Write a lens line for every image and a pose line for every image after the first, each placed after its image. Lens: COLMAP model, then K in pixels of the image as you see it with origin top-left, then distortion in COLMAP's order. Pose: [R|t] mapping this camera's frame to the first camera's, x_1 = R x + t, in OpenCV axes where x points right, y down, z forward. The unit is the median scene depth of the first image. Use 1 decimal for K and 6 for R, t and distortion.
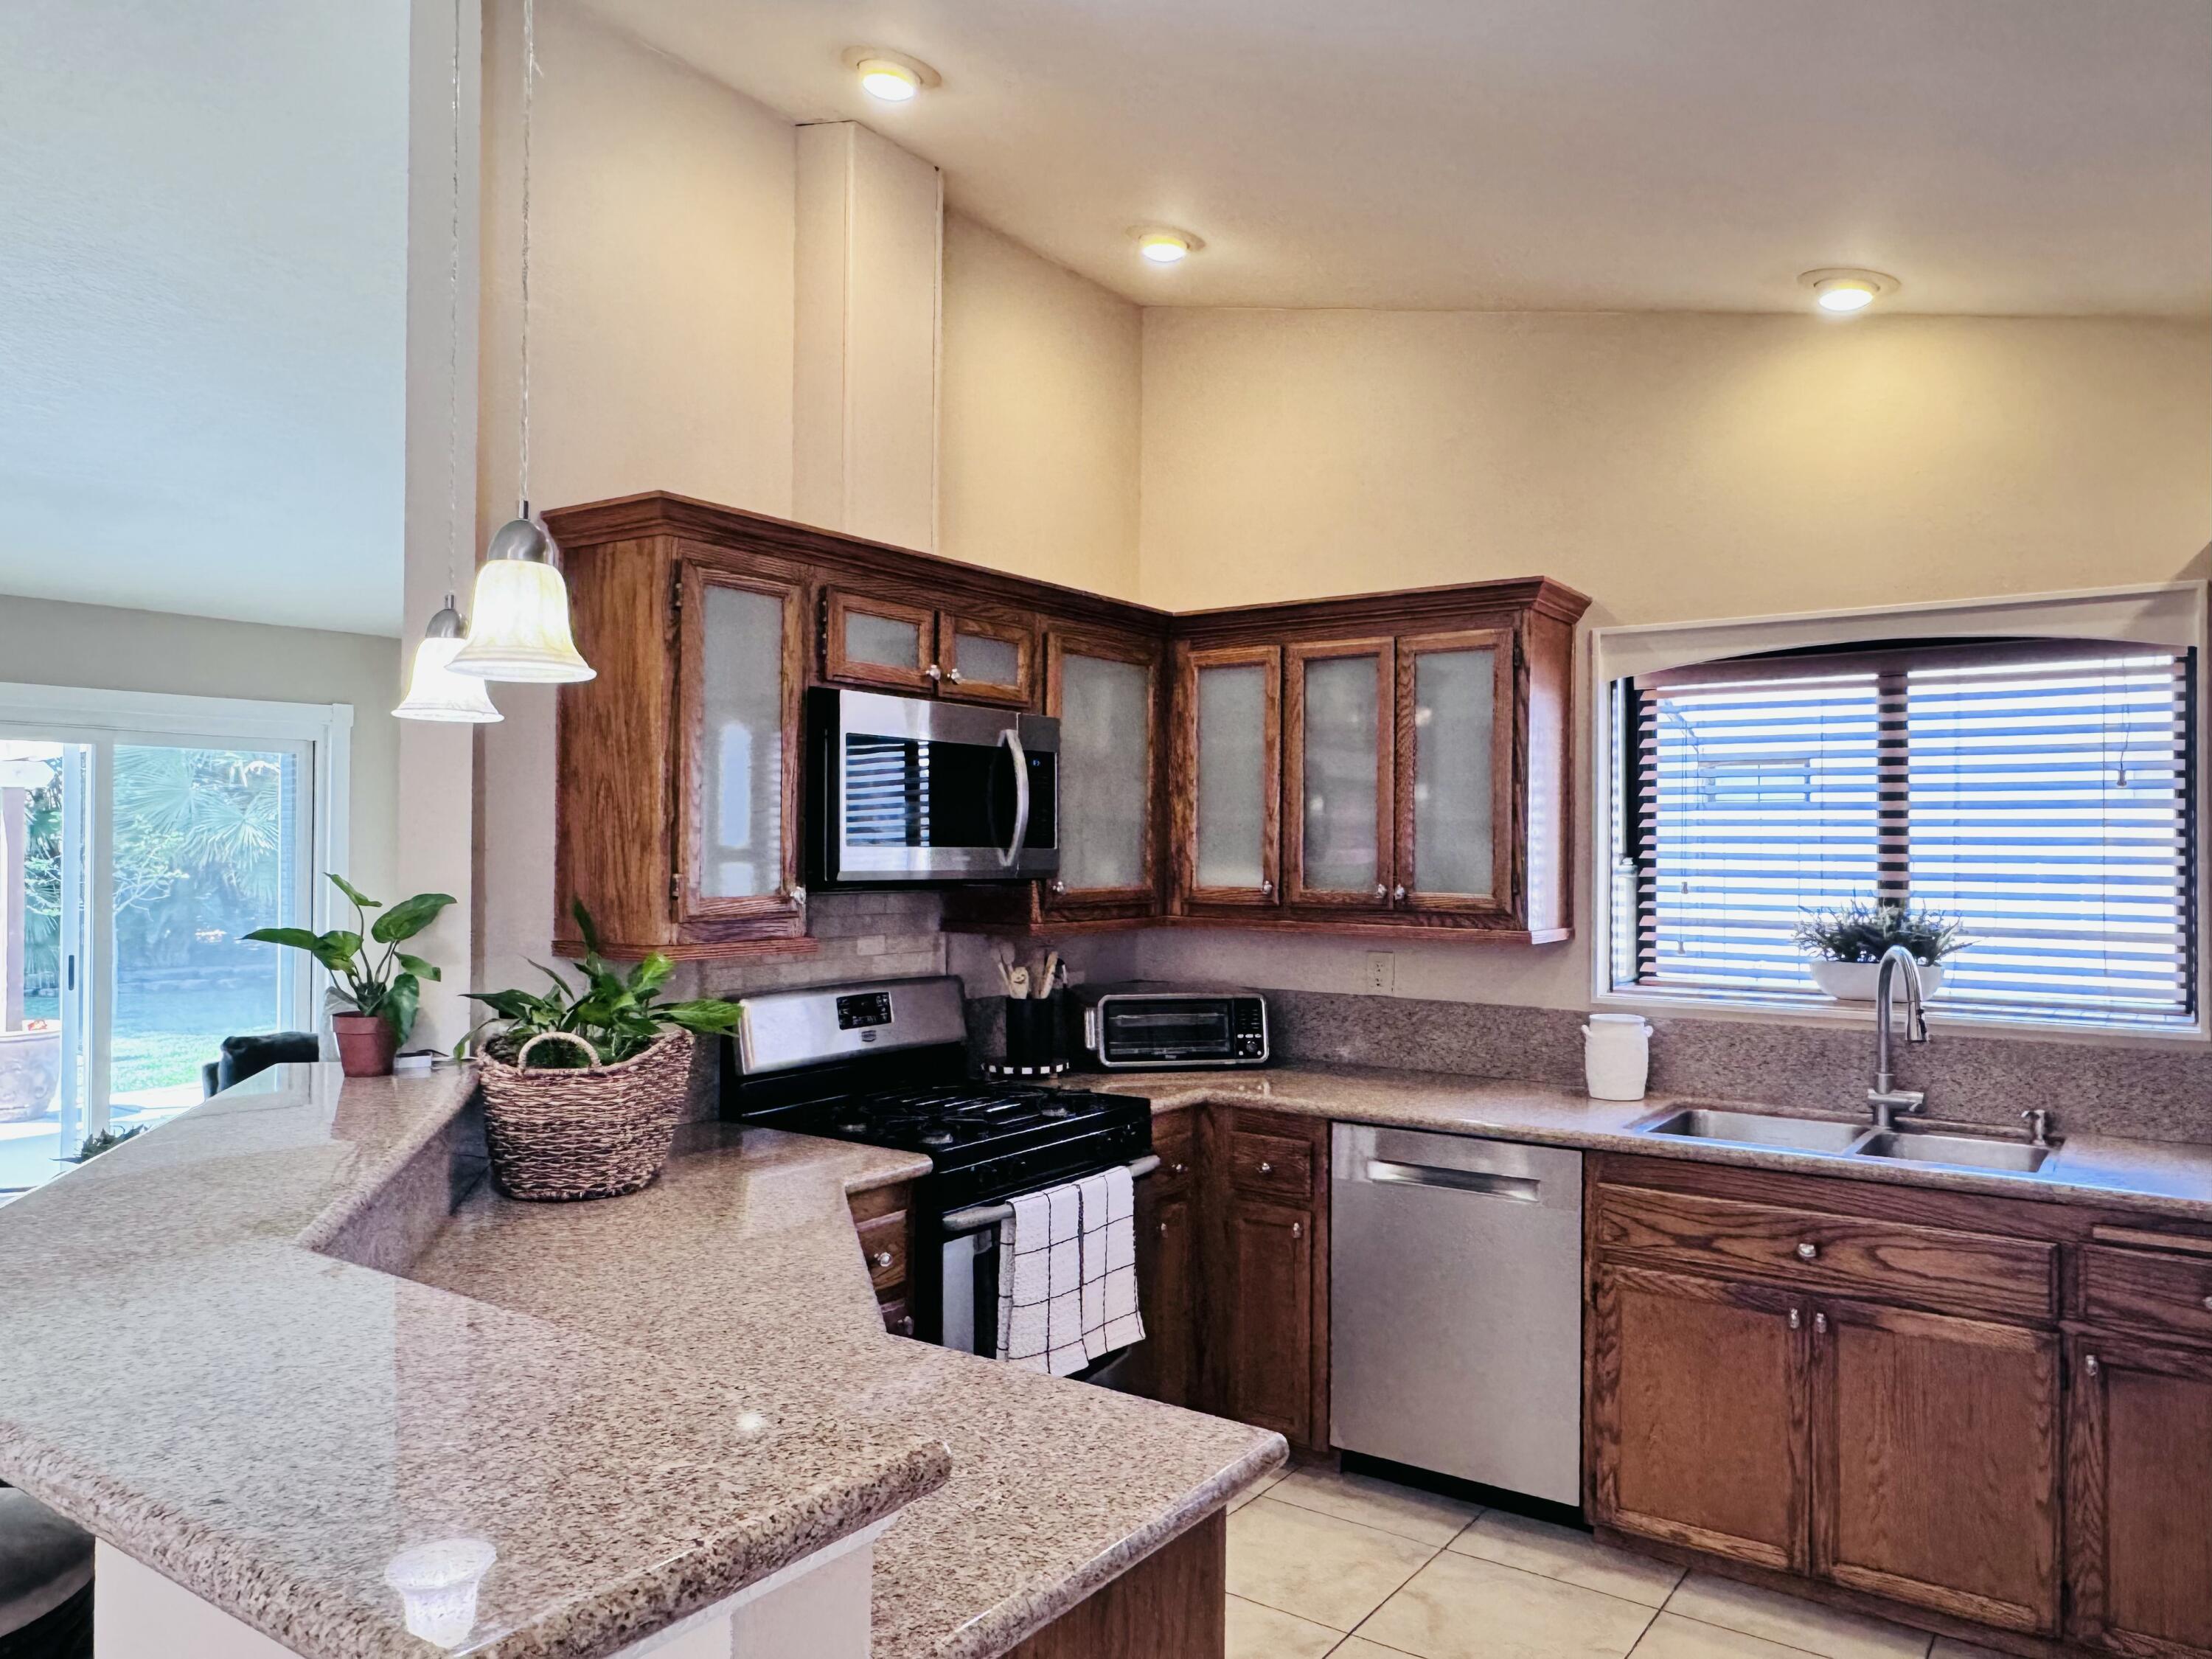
lens RADIAL K [[1553.8, 0, 1103.9], [0, 1553.8, 824.4], [0, 0, 1]] dist [0.011751, 0.003100]
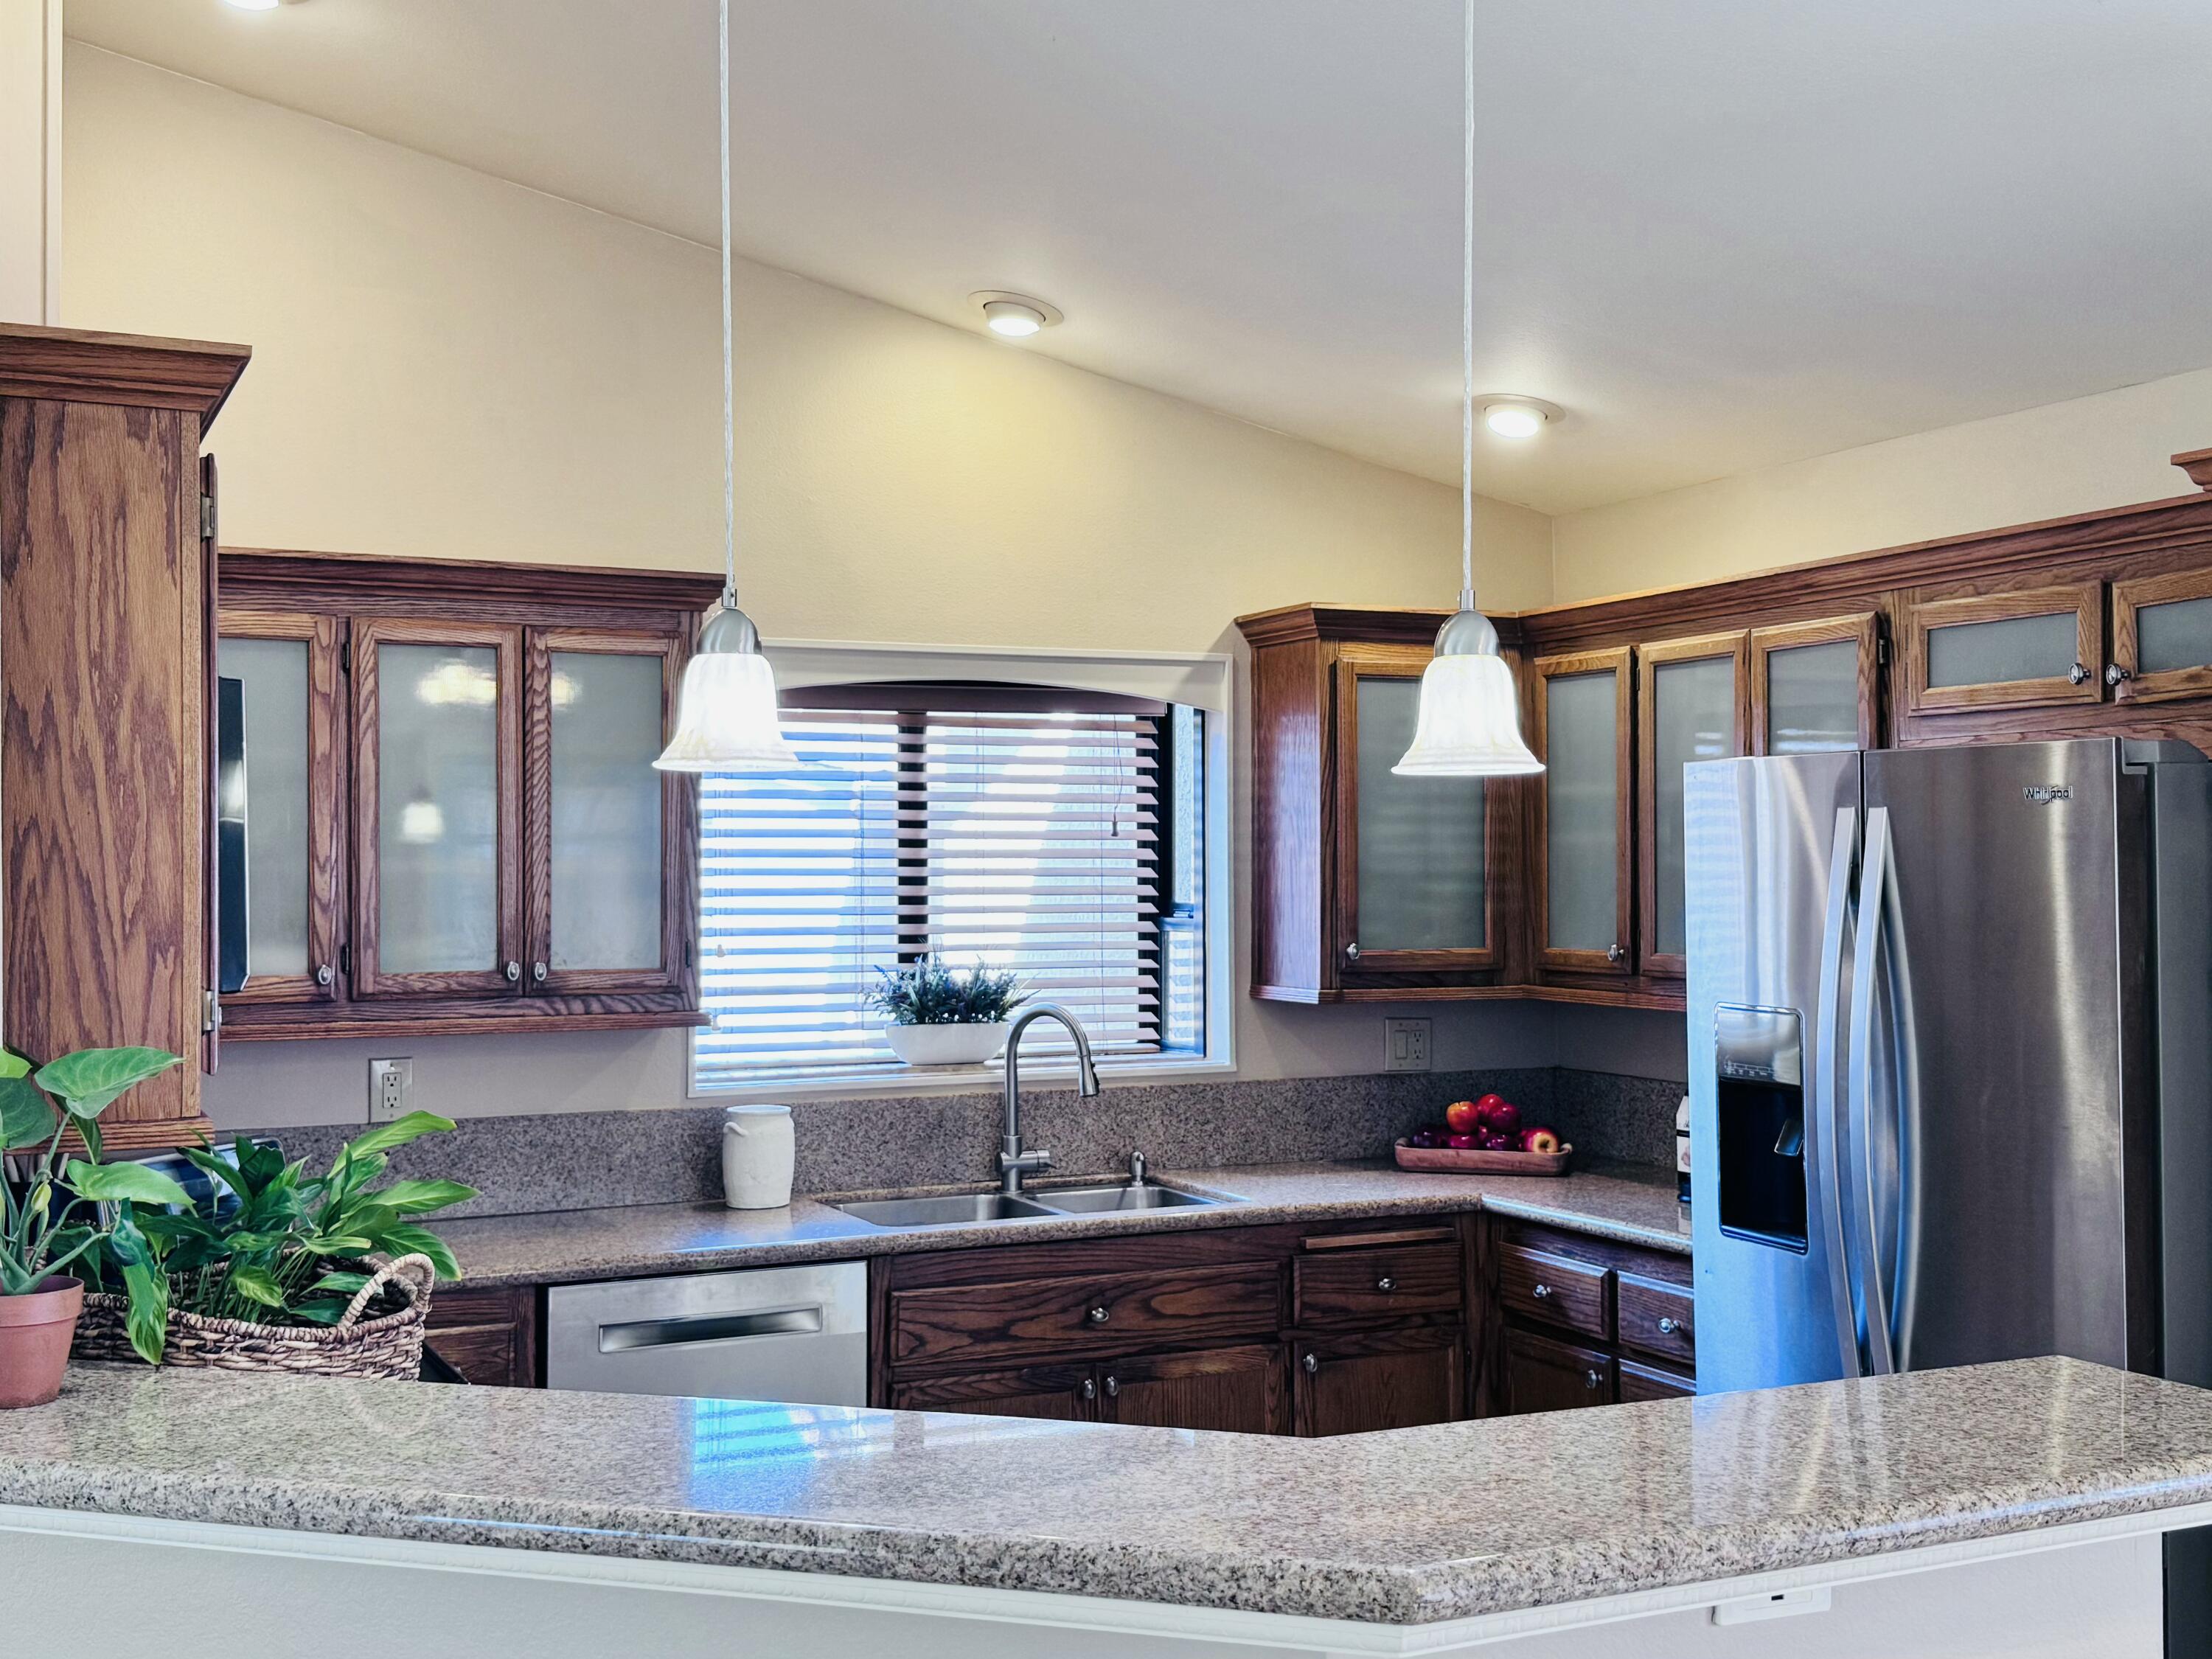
lens RADIAL K [[2392.7, 0, 1107.9], [0, 2392.7, 836.3], [0, 0, 1]] dist [0.122031, 0.000000]
pose [[0.512623, 0.003988, 0.858604, -0.778977], [-0.002201, 0.999992, -0.003331, -0.021315], [-0.858611, -0.000182, 0.512628, 0.202433]]
